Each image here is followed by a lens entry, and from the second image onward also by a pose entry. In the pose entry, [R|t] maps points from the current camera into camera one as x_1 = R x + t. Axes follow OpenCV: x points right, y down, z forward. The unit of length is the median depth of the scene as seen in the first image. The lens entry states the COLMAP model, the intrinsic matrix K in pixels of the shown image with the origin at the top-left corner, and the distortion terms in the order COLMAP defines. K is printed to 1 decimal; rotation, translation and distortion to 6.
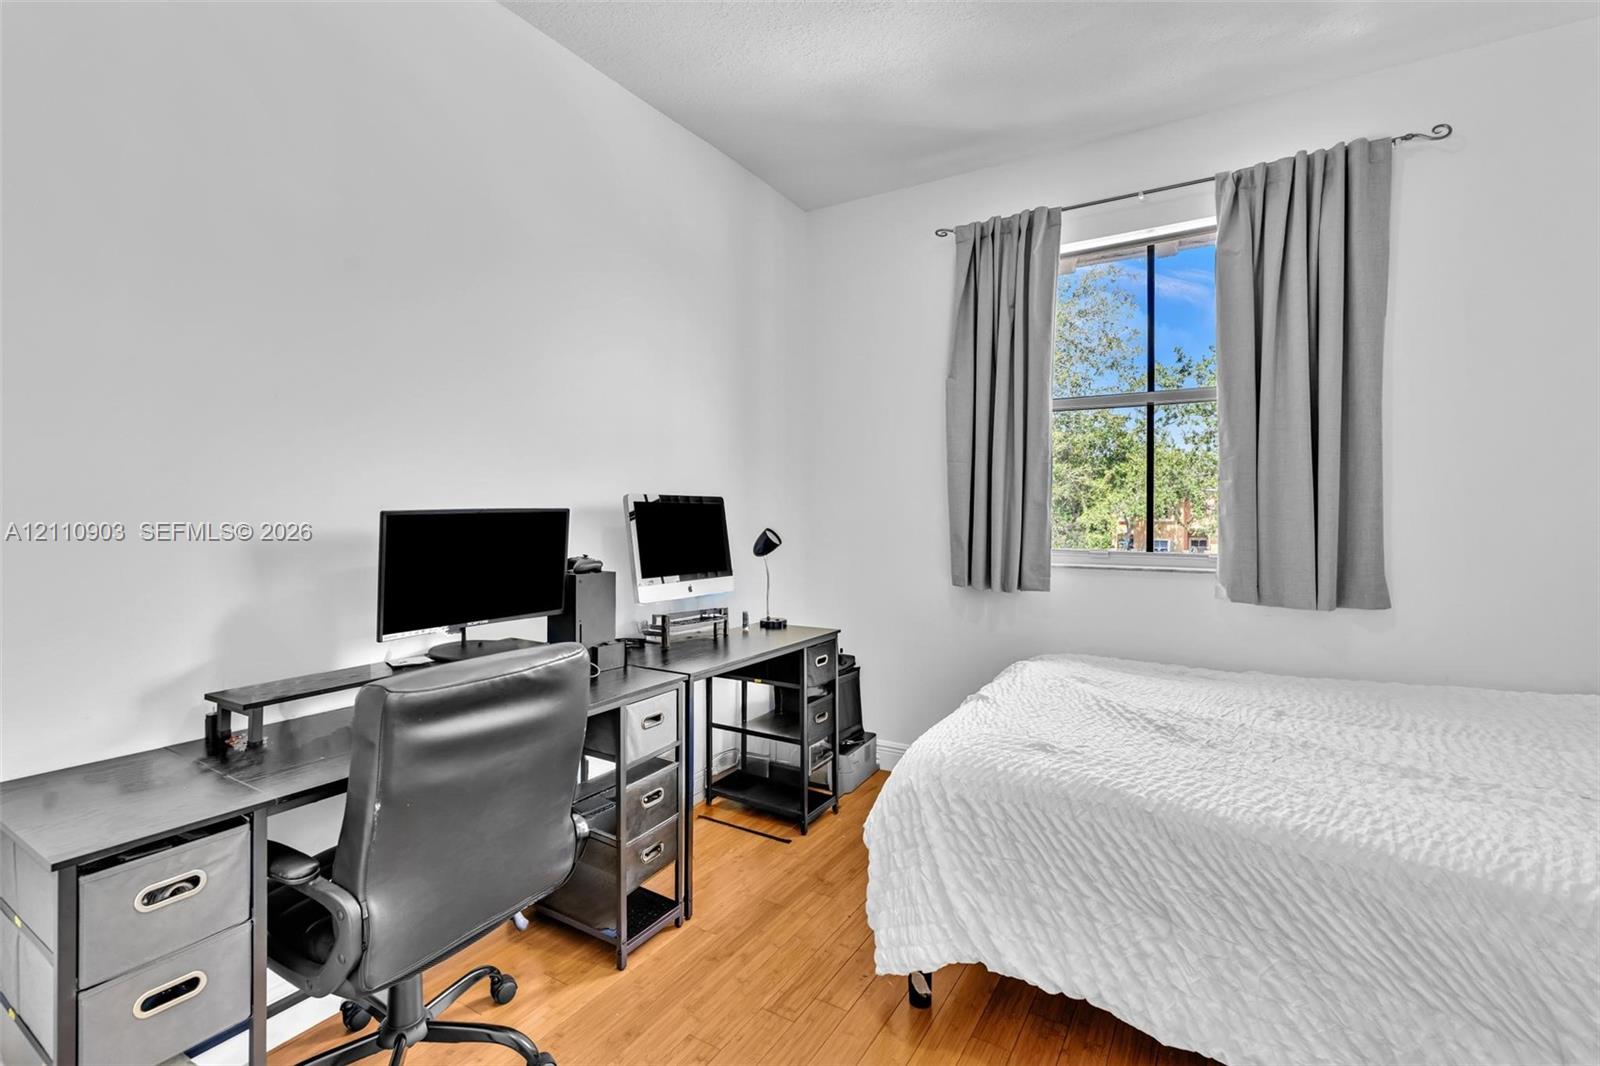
lens RADIAL K [[722.6, 0, 794.5], [0, 722.6, 511.3], [0, 0, 1]] dist [-0.000692, 0.000179]
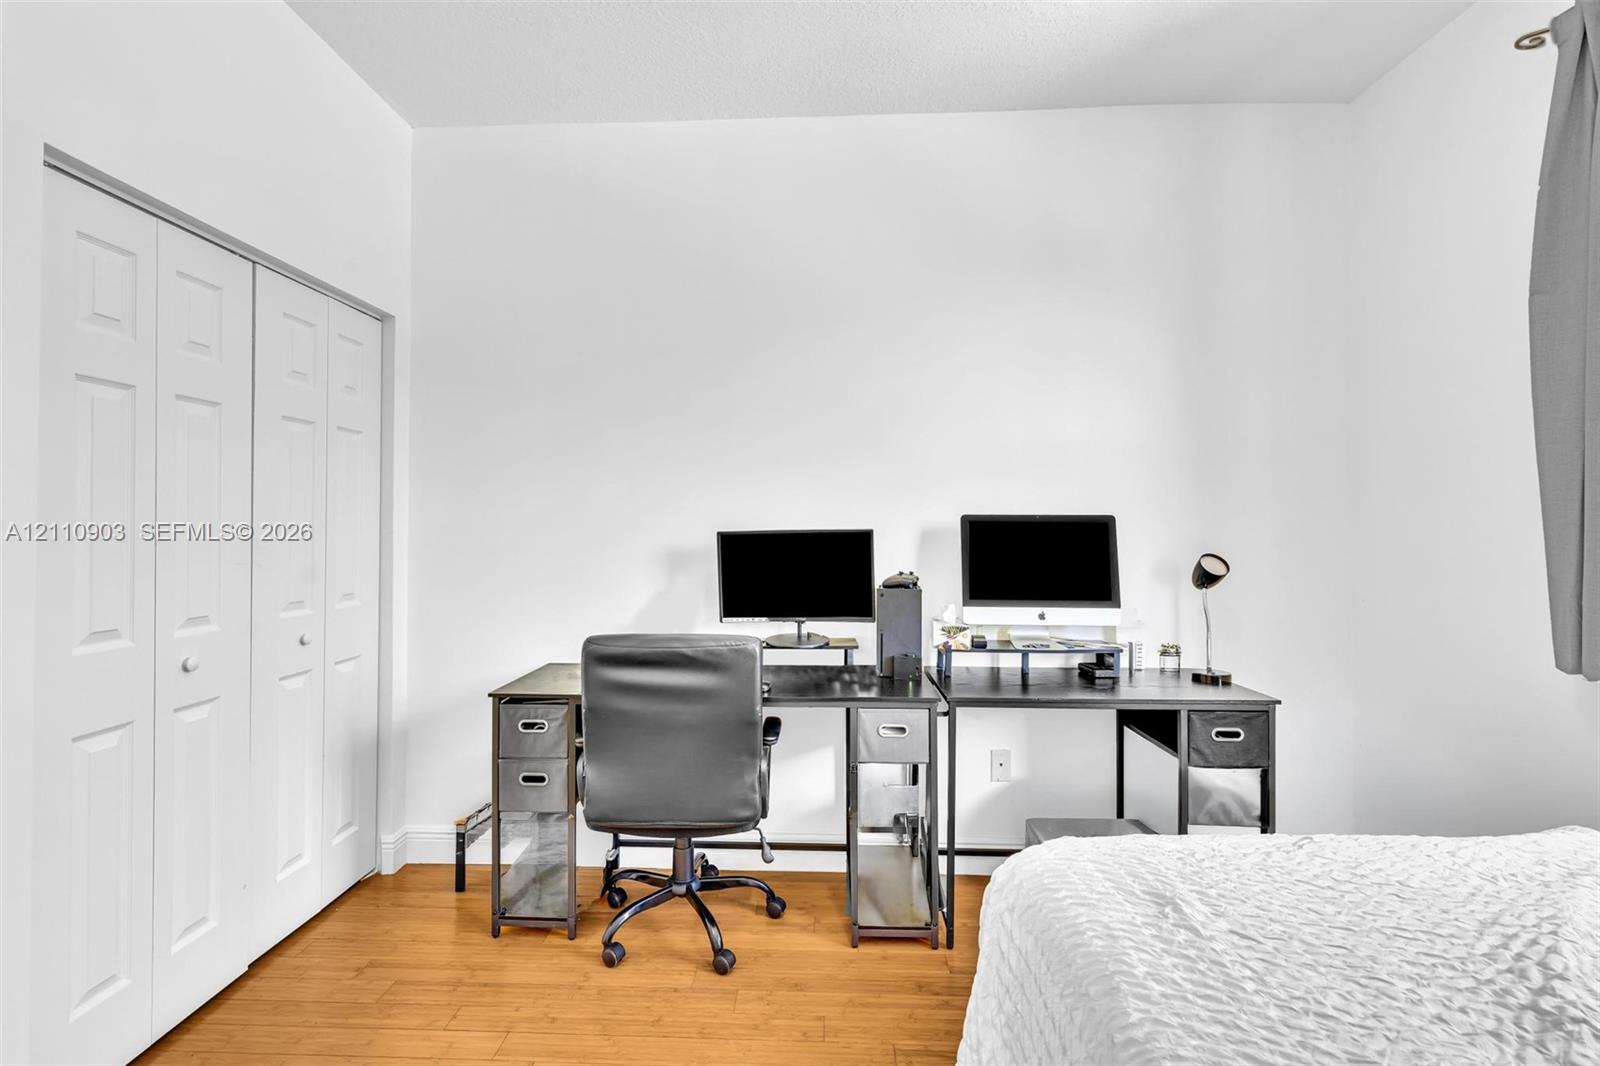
lens RADIAL K [[721.3, 0, 793.1], [0, 721.3, 520.0], [0, 0, 1]] dist [-0.002625, -0.000284]
pose [[0.493567, -0.013581, -0.869602, 0.654719], [0.000347, 0.999881, -0.015419, -0.001173], [0.869708, 0.007308, 0.493513, 0.355331]]
